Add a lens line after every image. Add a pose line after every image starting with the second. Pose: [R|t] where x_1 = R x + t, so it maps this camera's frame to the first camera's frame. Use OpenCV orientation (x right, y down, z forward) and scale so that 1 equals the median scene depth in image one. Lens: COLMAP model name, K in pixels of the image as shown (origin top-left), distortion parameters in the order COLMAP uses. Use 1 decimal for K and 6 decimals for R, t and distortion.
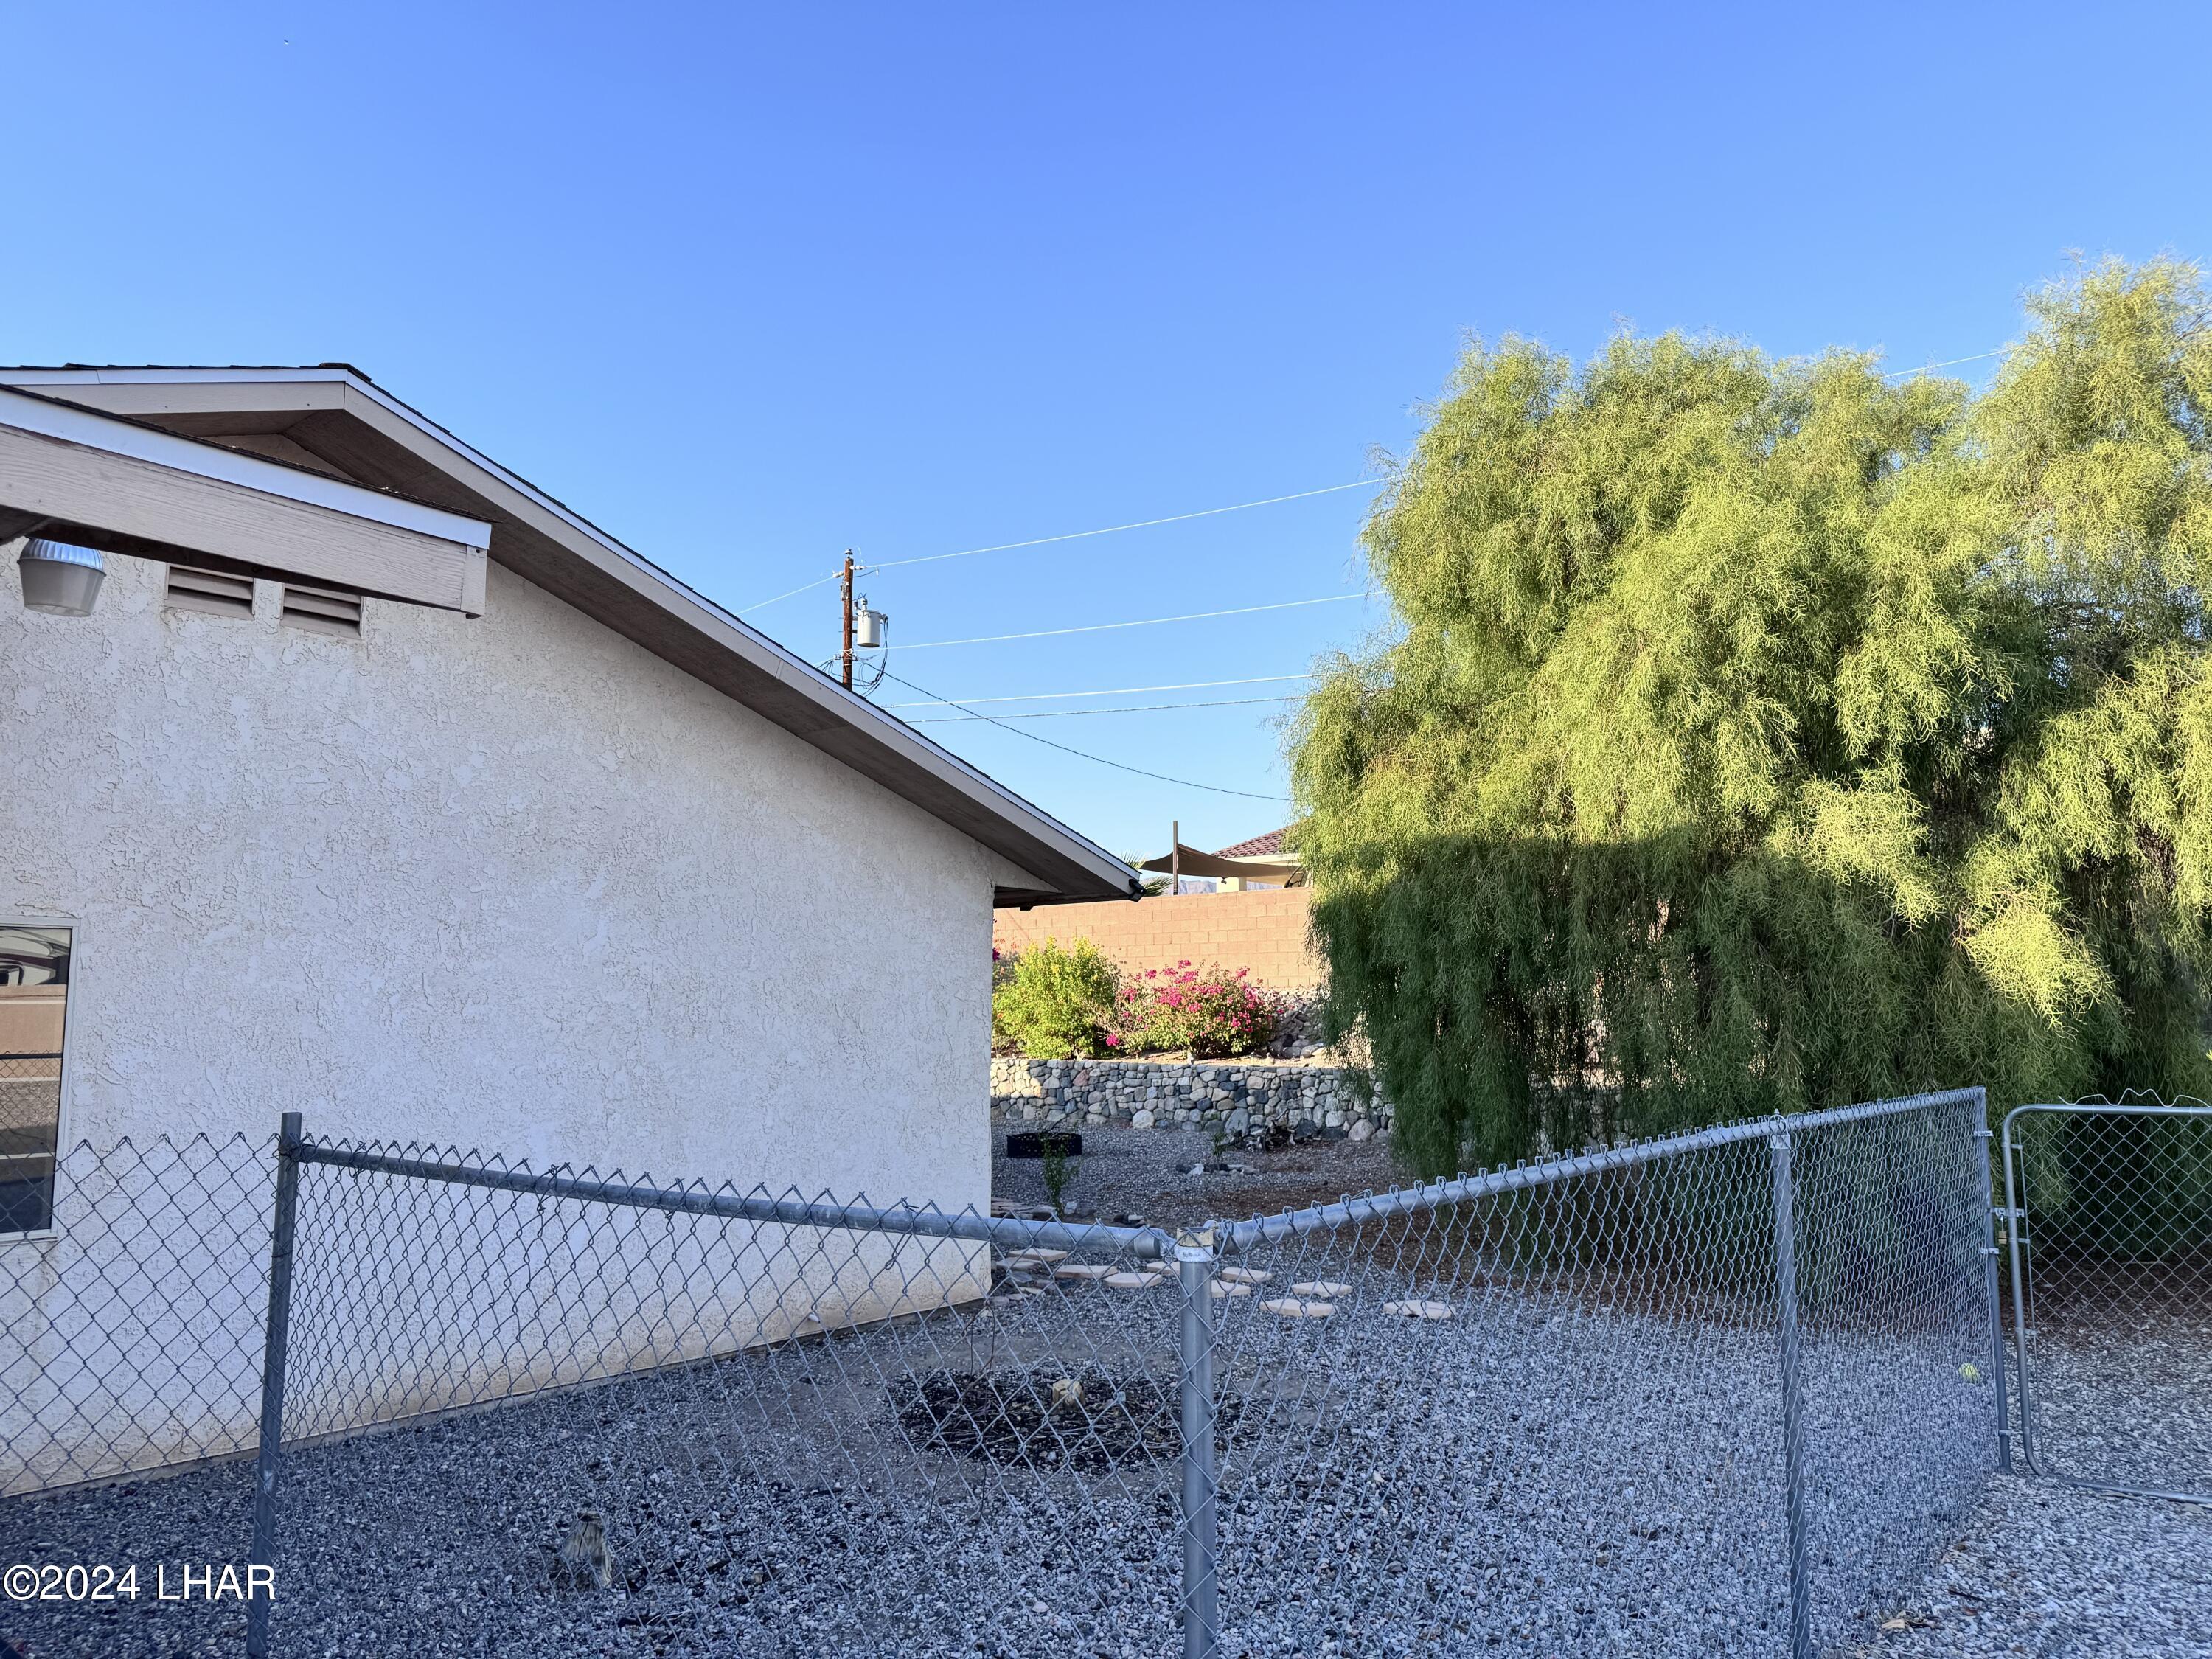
lens RADIAL K [[1523.5, 0, 1102.6], [0, 1523.5, 822.2], [0, 0, 1]] dist [0.003528, -0.002183]
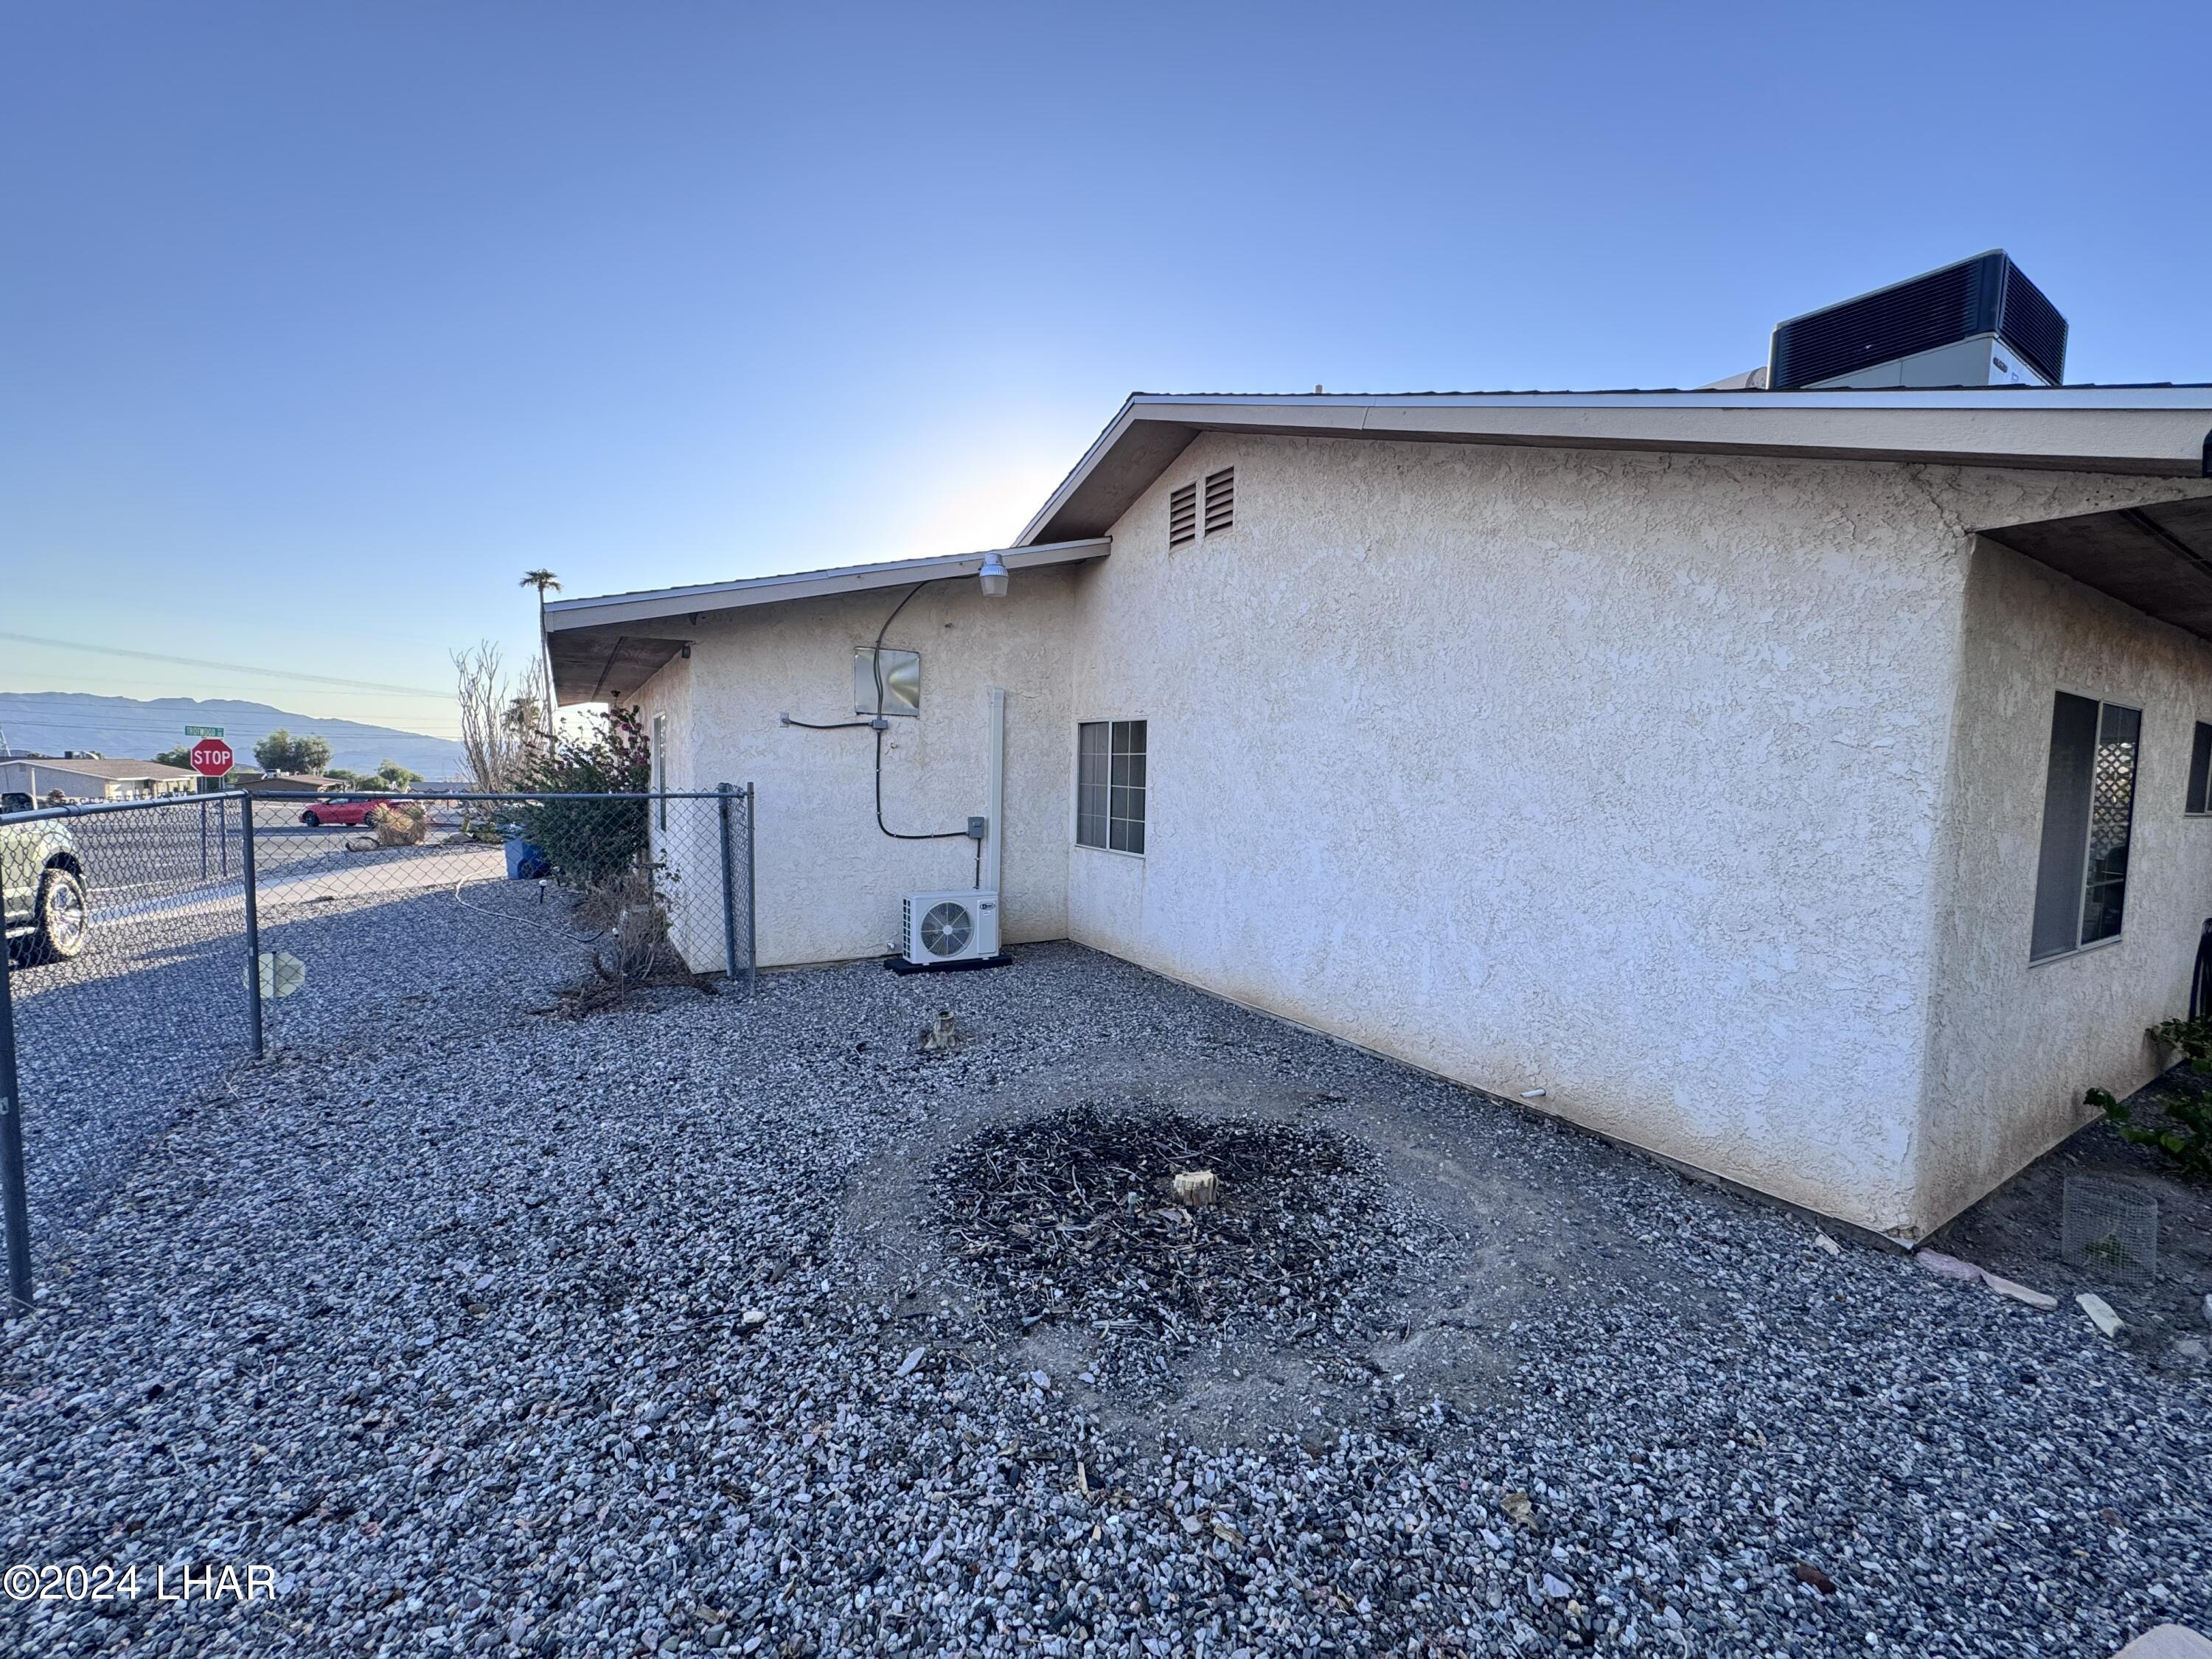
lens RADIAL K [[883.9, 0, 1095.1], [0, 883.9, 822.7], [0, 0, 1]] dist [-0.001648, -0.000023]
pose [[-0.334974, 0.067525, -0.939805, 0.479539], [0.106368, 0.993763, 0.033489, 0.145083], [0.936204, -0.088747, -0.340067, 1.171680]]
